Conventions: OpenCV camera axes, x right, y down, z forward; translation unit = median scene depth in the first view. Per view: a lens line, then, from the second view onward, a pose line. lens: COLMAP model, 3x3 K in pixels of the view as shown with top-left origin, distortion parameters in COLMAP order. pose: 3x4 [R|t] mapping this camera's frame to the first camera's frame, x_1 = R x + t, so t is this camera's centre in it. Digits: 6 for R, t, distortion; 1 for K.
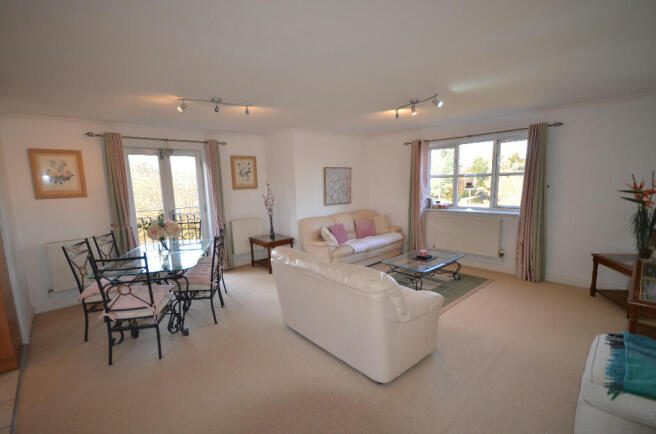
lens RADIAL K [[283.8, 0, 319.3], [0, 283.8, 221.2], [0, 0, 1]] dist [0.002047, 0.000232]
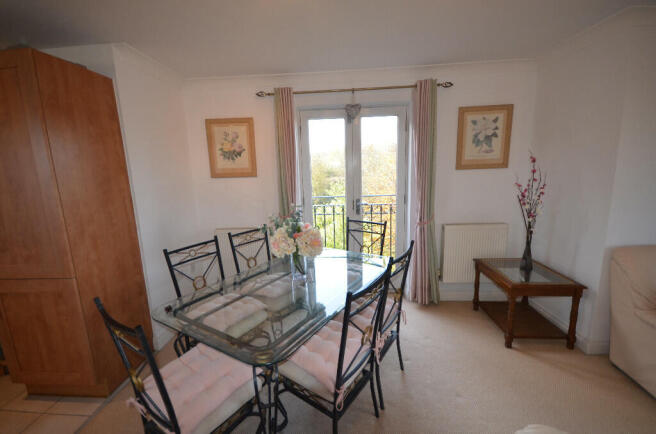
lens RADIAL K [[283.8, 0, 319.3], [0, 283.8, 221.2], [0, 0, 1]] dist [0.002047, 0.000232]
pose [[0.693745, 0.143894, -0.705700, -0.090074], [-0.089210, 0.989461, 0.114054, -0.056359], [0.714675, -0.016169, 0.699270, 0.463926]]
